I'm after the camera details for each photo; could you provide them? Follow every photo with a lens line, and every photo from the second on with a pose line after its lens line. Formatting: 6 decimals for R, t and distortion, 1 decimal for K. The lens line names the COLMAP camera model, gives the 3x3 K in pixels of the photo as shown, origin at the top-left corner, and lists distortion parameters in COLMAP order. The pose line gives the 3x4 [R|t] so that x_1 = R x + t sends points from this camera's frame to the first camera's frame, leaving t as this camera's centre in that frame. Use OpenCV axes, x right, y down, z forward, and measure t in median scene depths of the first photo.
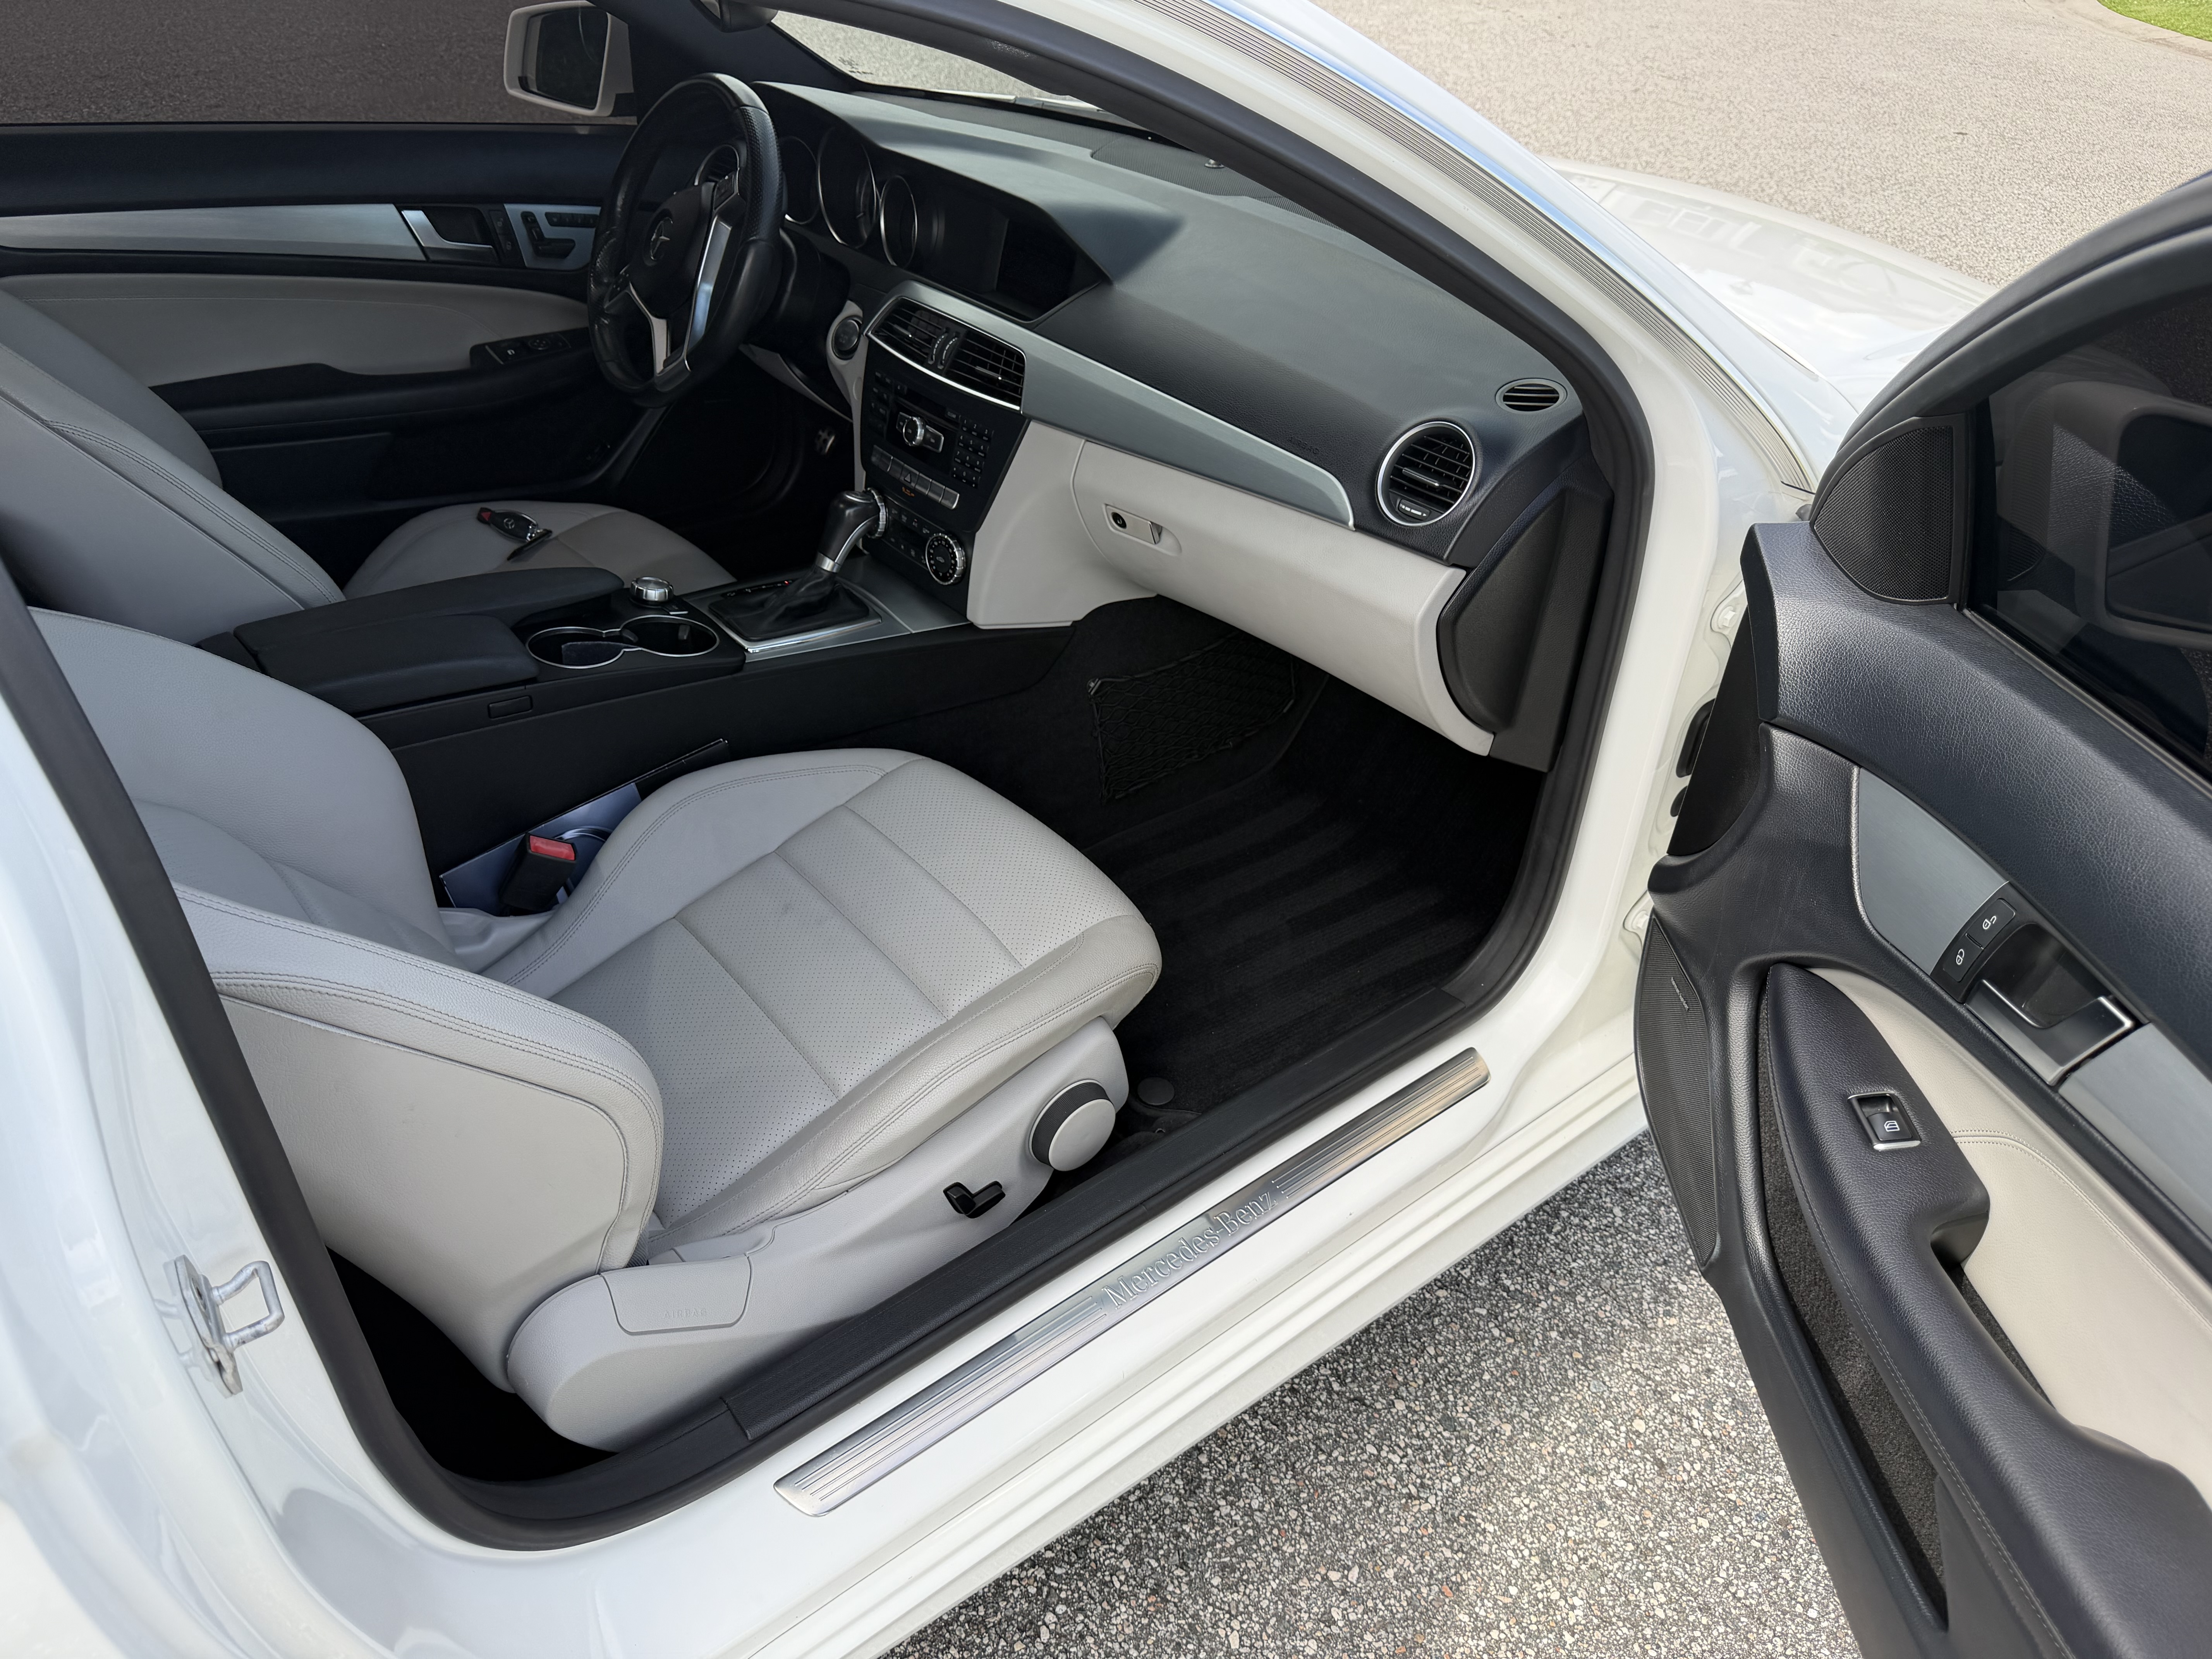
lens RADIAL K [[1581.8, 0, 1052.2], [0, 1581.8, 801.4], [0, 0, 1]] dist [0.042407, -0.043855]
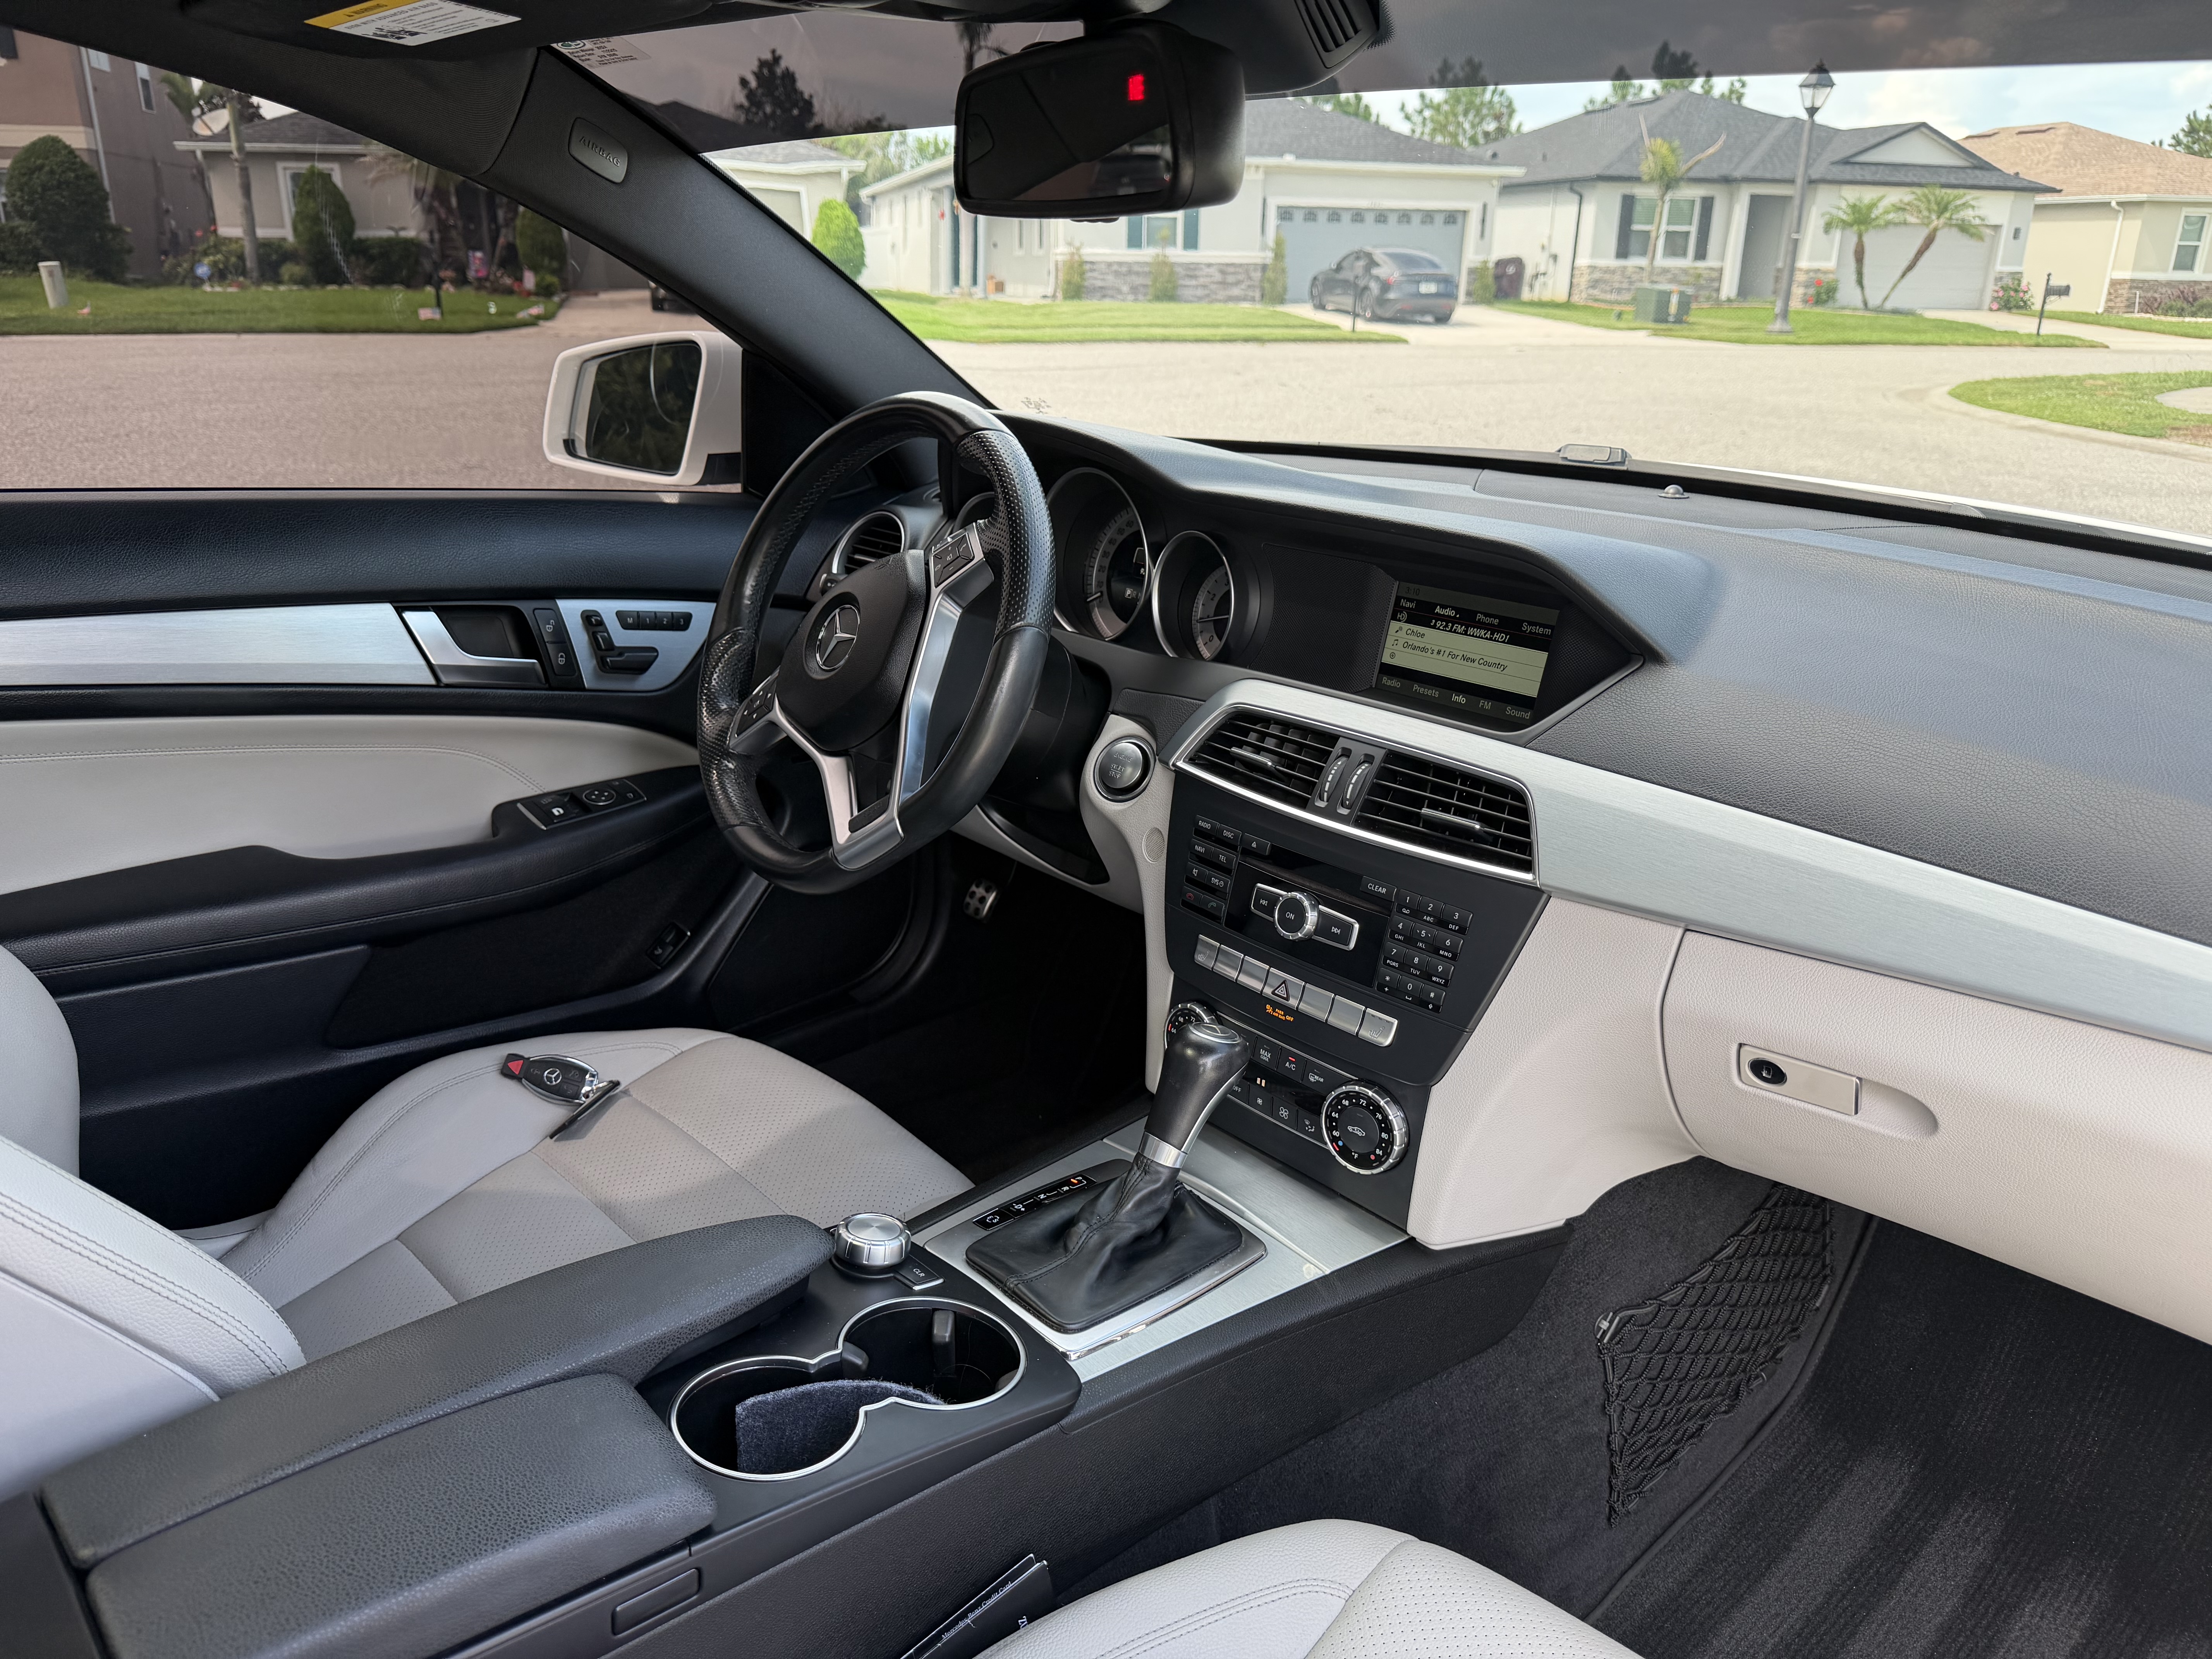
lens RADIAL K [[1536.1, 0, 1101.6], [0, 1536.1, 777.2], [0, 0, 1]] dist [0.127021, -0.186012]
pose [[0.994663, -0.048863, 0.090877, -0.233401], [0.070192, 0.965993, -0.248857, -0.160804], [-0.075626, 0.253908, 0.964267, 0.481280]]
